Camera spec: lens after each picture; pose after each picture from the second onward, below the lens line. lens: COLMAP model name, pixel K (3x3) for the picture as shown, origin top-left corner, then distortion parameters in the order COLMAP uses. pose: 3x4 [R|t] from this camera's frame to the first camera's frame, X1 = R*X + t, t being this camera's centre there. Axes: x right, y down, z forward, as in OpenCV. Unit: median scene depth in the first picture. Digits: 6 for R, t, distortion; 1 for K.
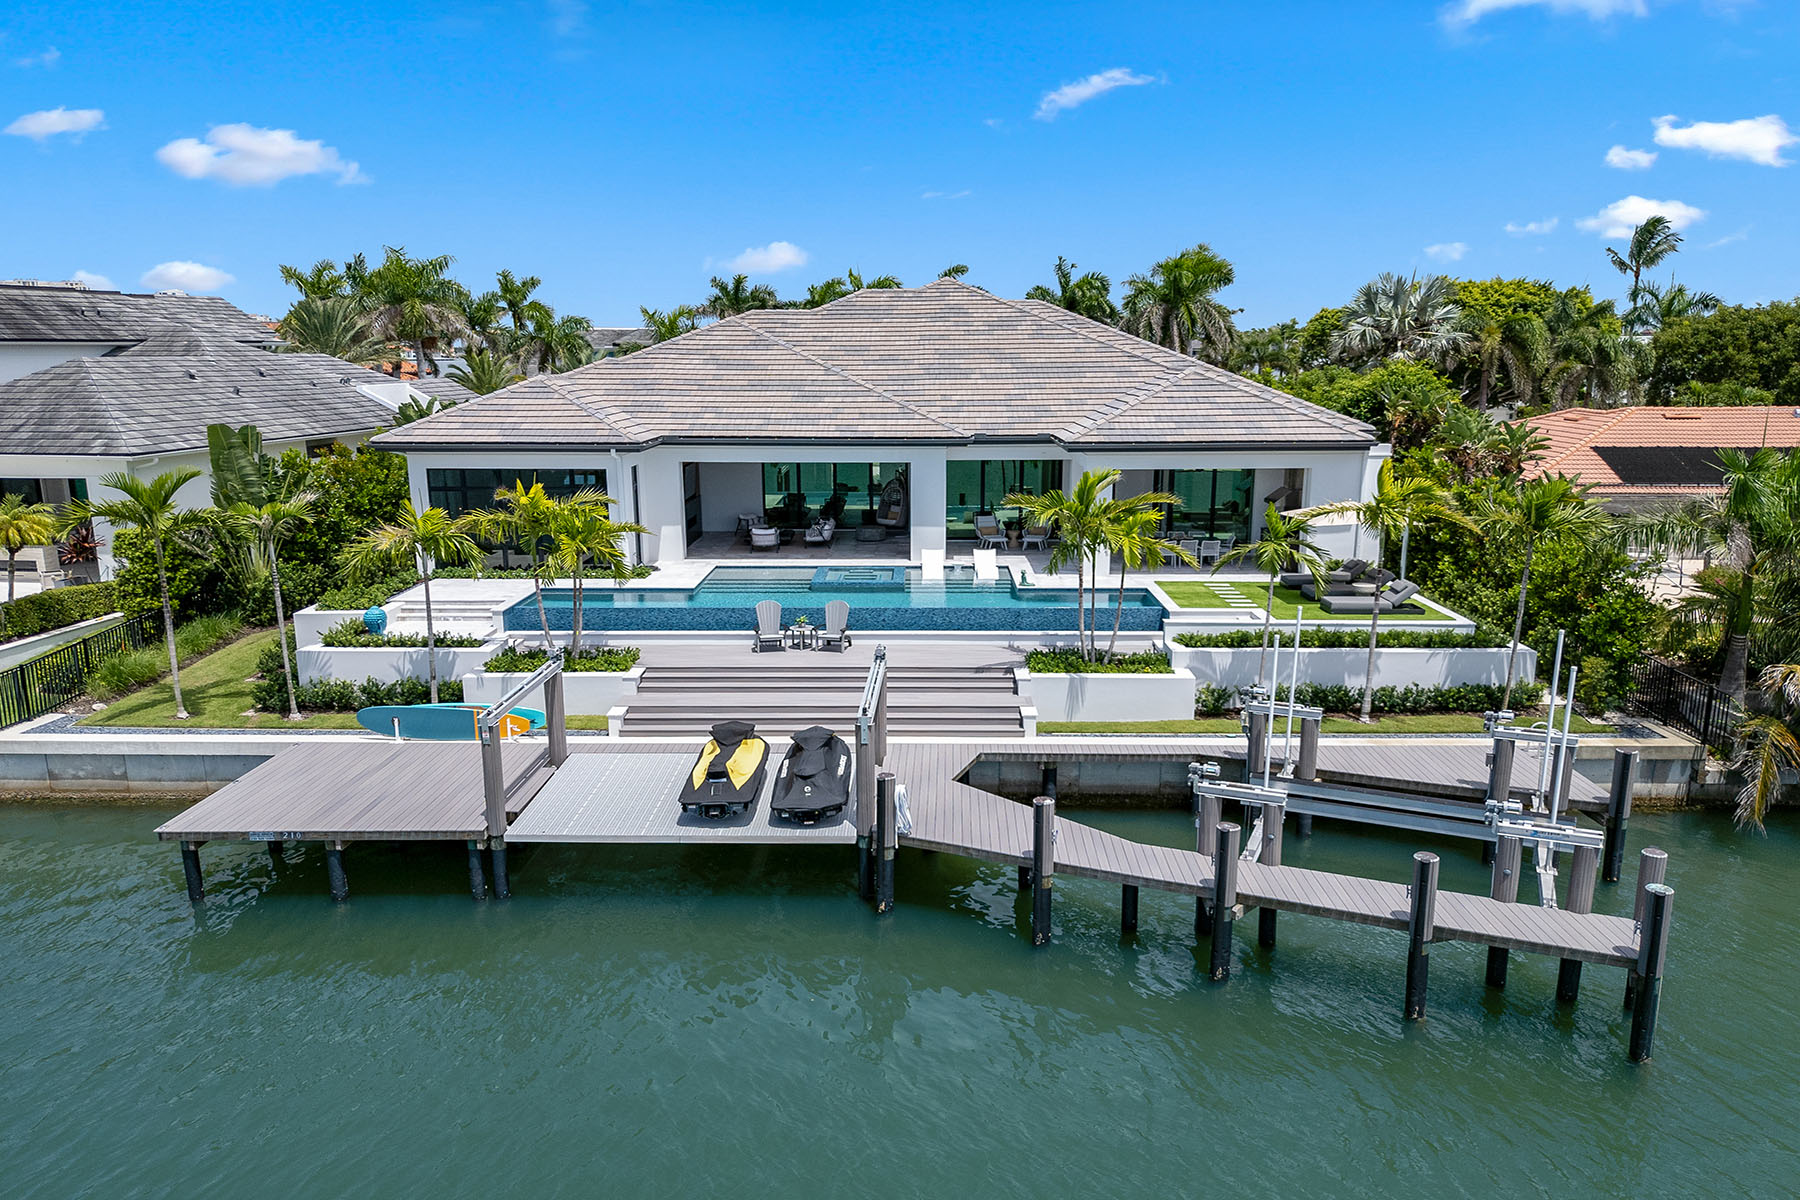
lens RADIAL K [[1216.7, 0, 900.0], [0, 1216.7, 600.0], [0, 0, 1]] dist [0.000313, -0.000063]
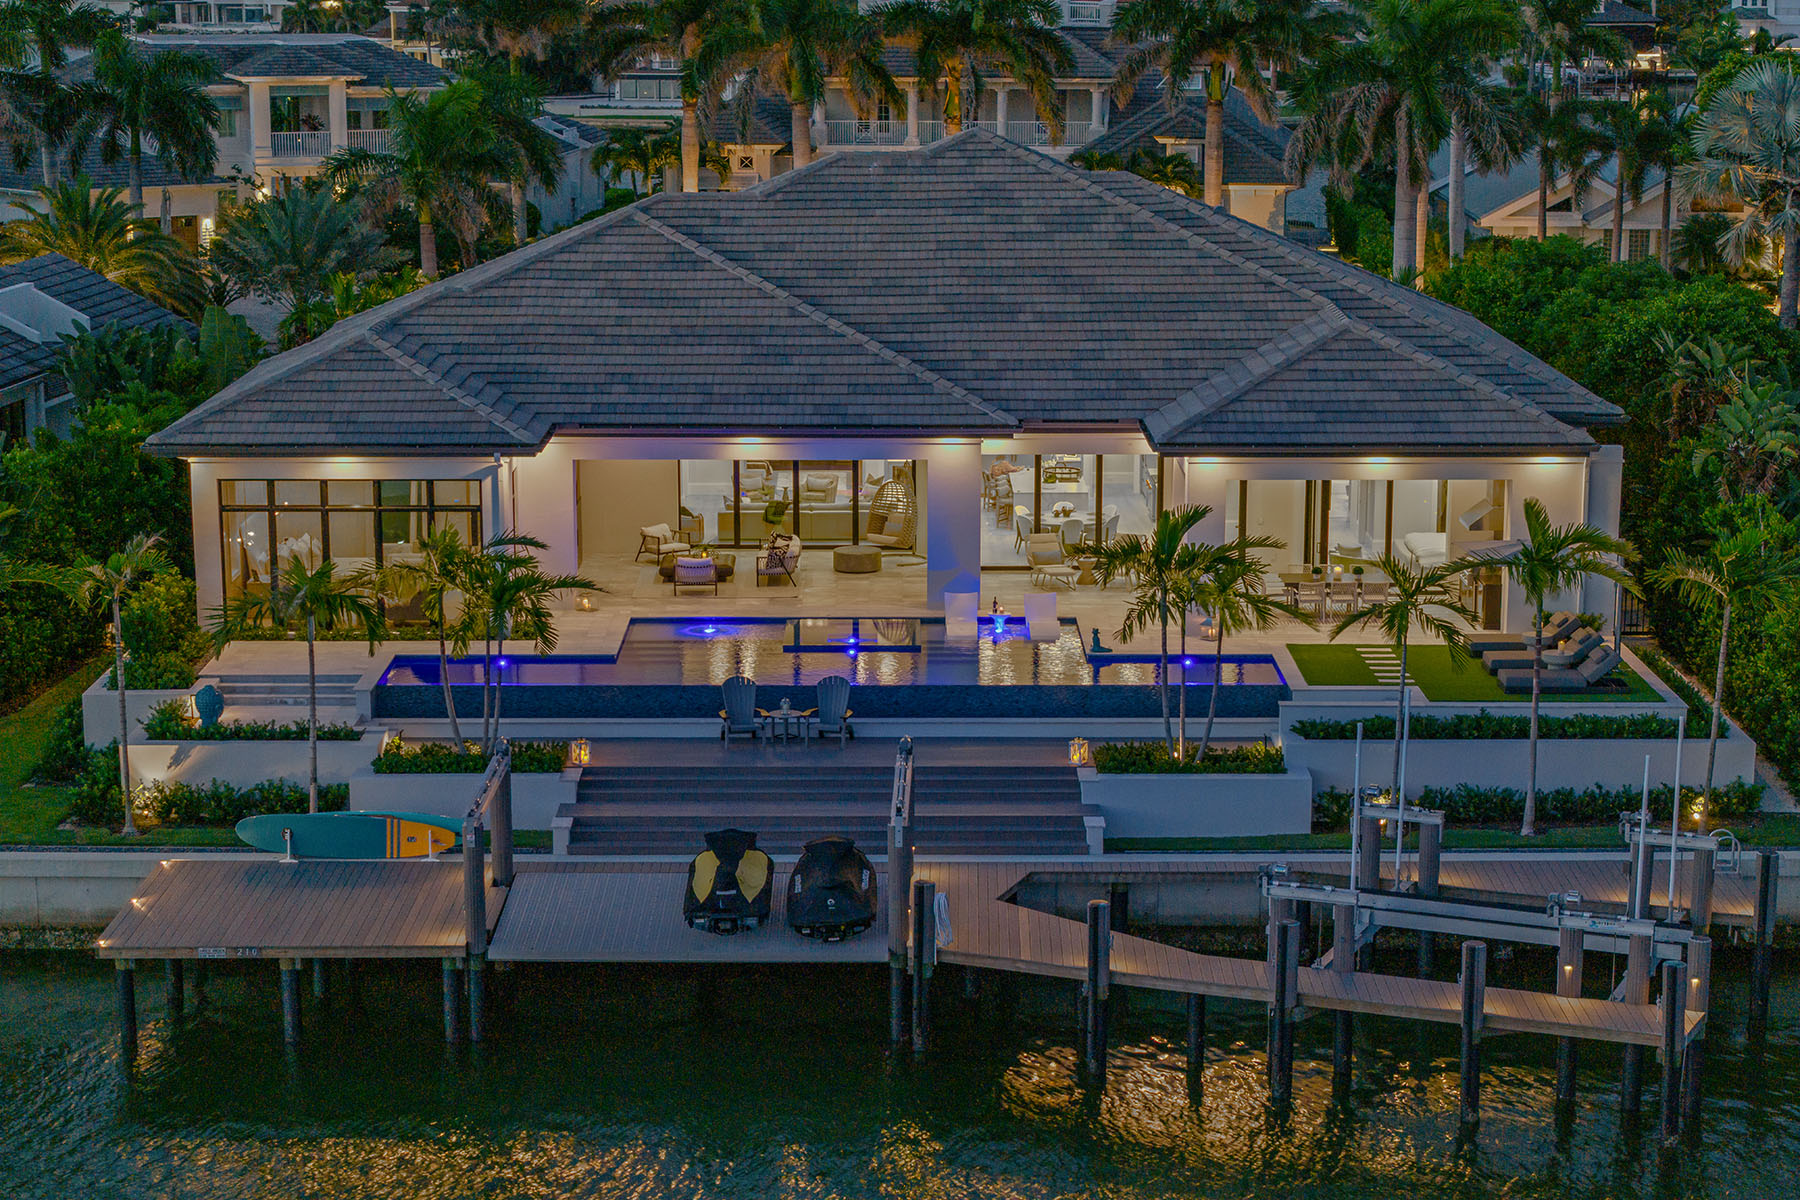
lens RADIAL K [[3605.4, 0, 900.0], [0, 3605.4, 600.0], [0, 0, 1]] dist [-0.373349, 0.082319]
pose [[0.999696, -0.001841, 0.024577, -0.072461], [0.001989, 0.999980, -0.005983, -0.035751], [-0.024566, 0.006030, 0.999680, -1.265532]]
